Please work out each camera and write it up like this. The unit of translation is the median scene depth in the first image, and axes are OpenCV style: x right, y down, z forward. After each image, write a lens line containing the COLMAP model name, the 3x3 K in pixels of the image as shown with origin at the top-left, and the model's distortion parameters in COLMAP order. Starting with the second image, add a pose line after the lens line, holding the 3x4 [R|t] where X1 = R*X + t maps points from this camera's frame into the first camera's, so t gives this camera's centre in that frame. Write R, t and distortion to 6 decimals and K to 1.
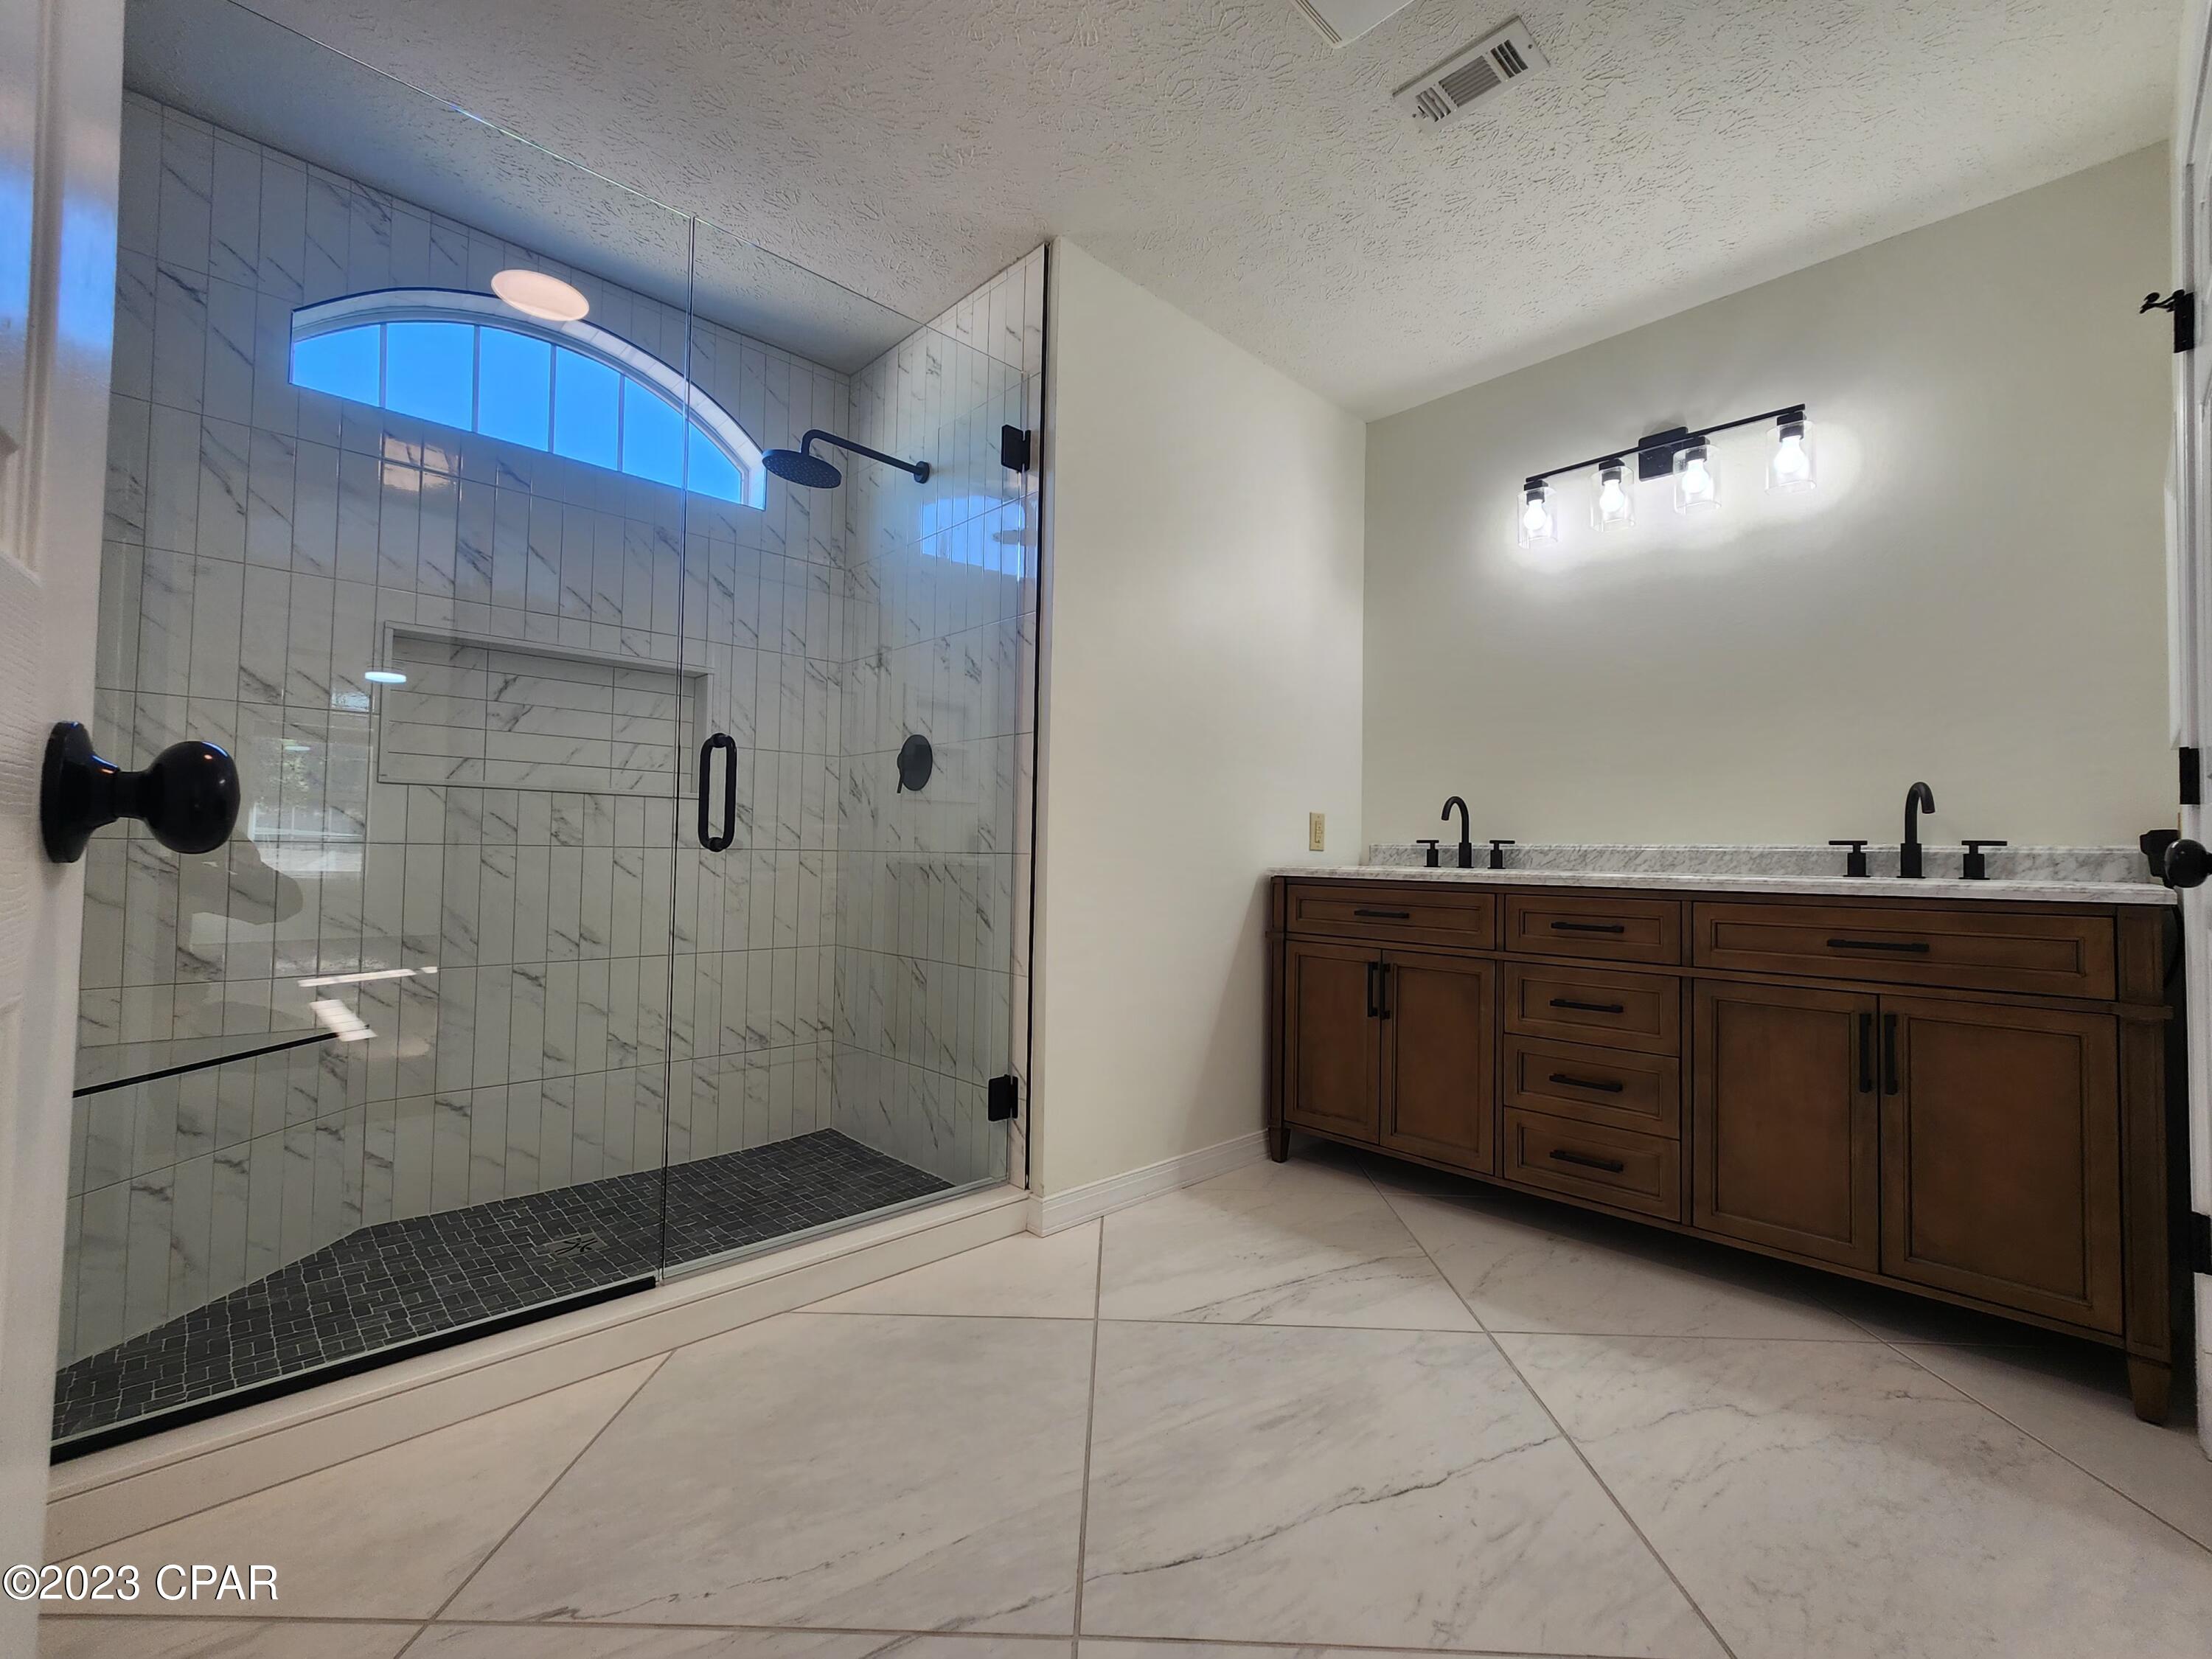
lens RADIAL K [[958.9, 0, 1106.0], [0, 958.9, 829.5], [0, 0, 1]] dist [0.001571, 0.000567]
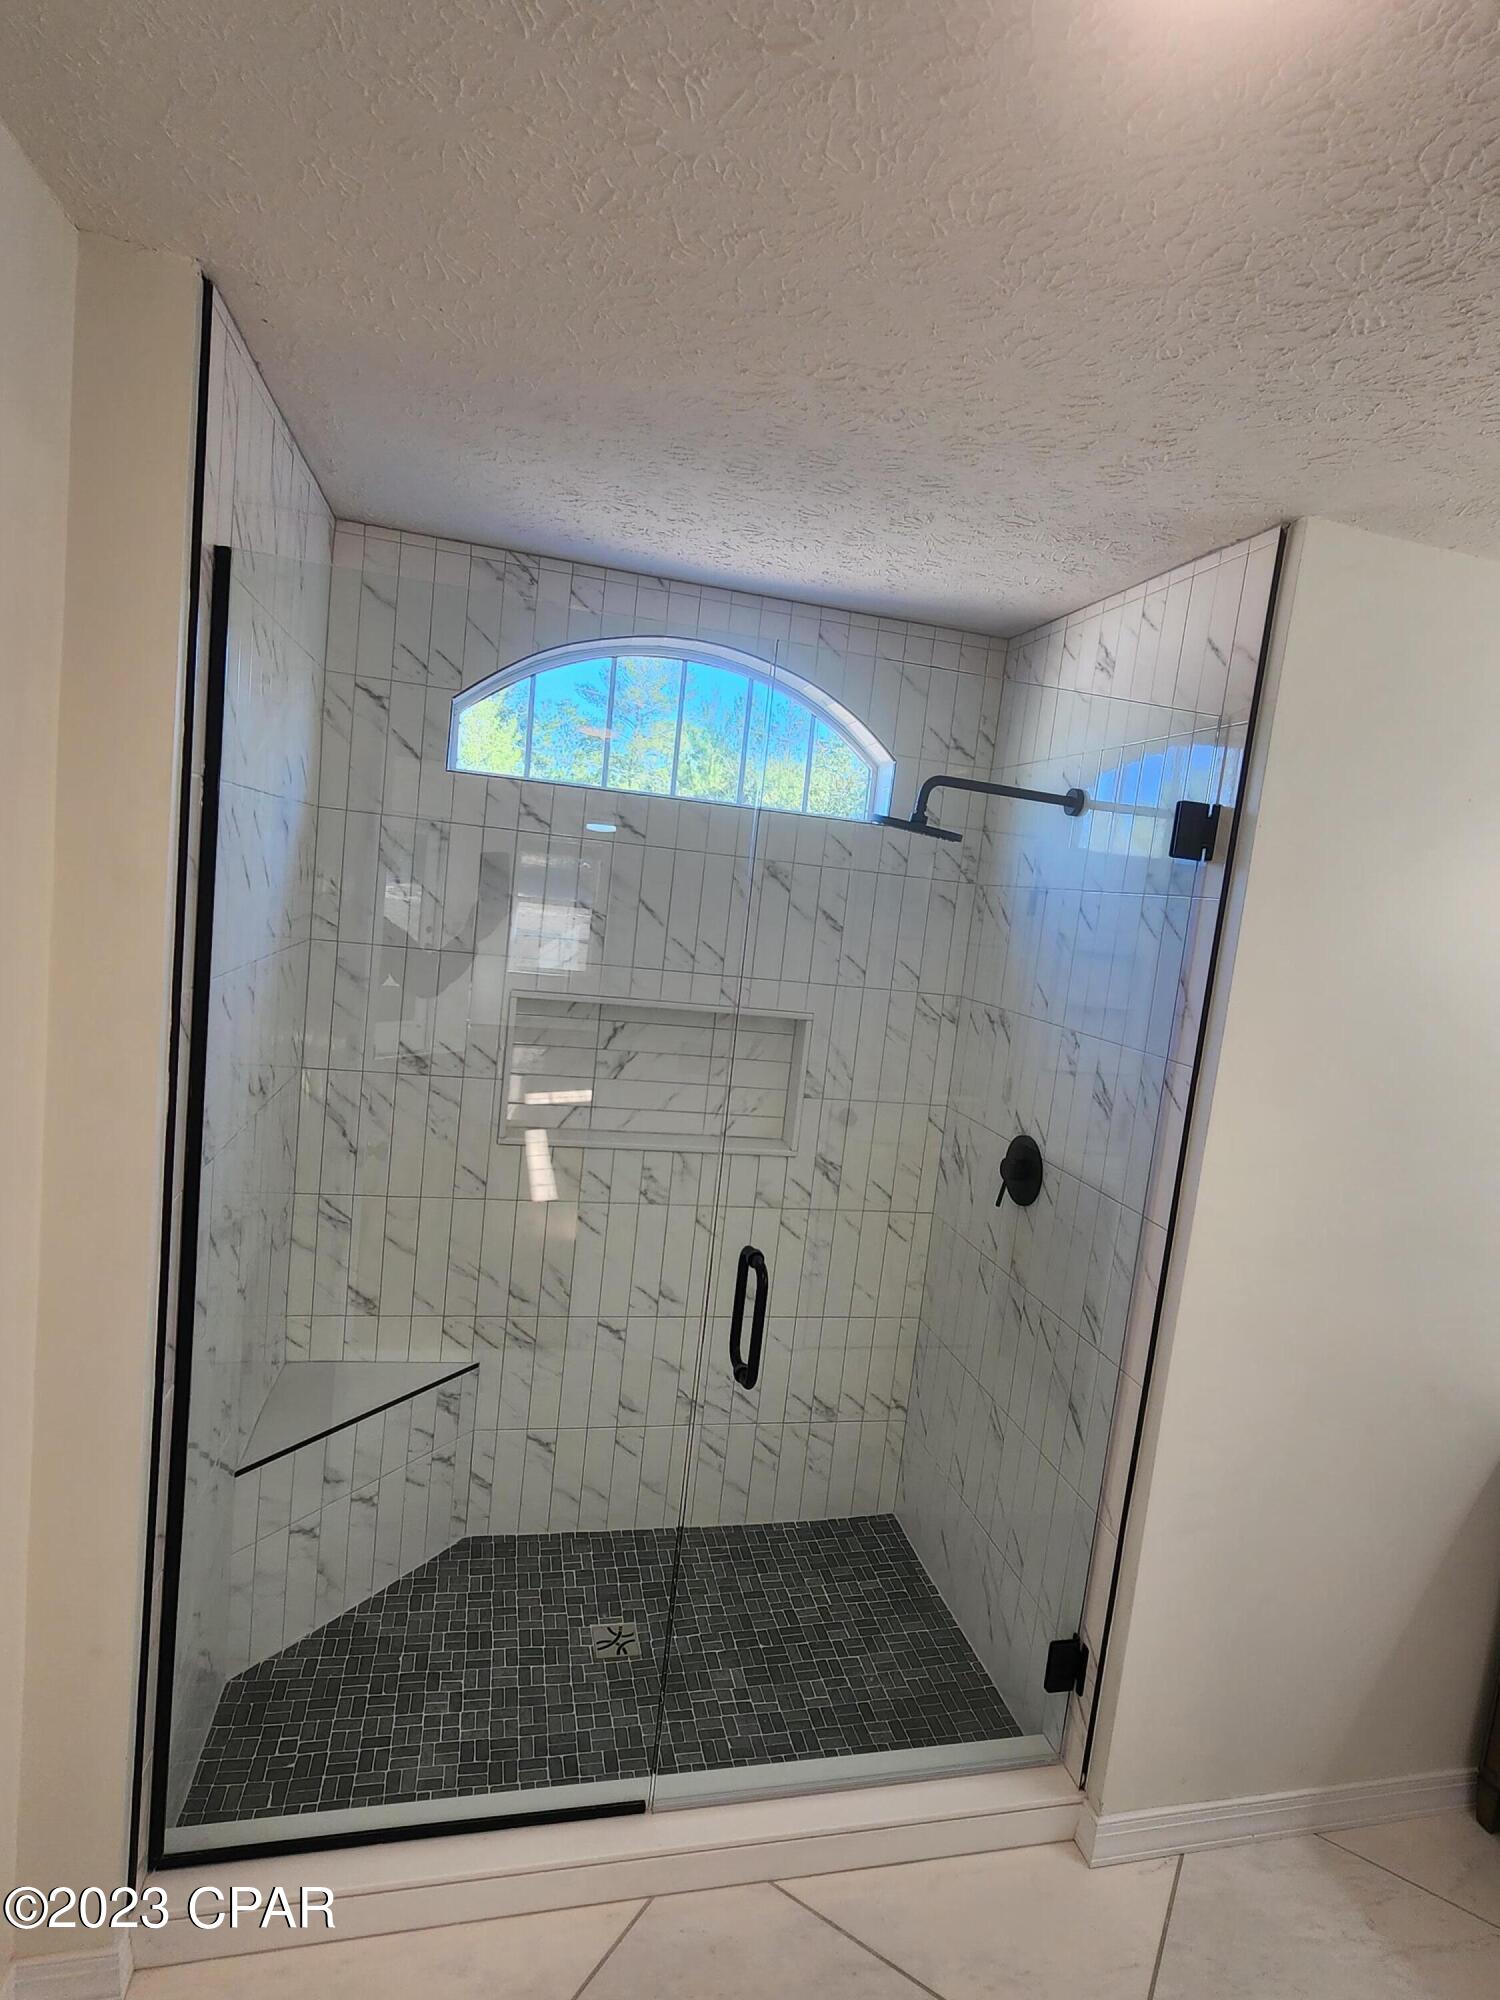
lens RADIAL K [[1033.4, 0, 750.0], [0, 1033.4, 1000.0], [0, 0, 1]] dist [-0.002550, -0.000396]
pose [[0.857735, 0.131037, -0.497113, 0.019093], [-0.077397, 0.988864, 0.127117, -0.329441], [0.508233, -0.070557, 0.858324, 0.159410]]
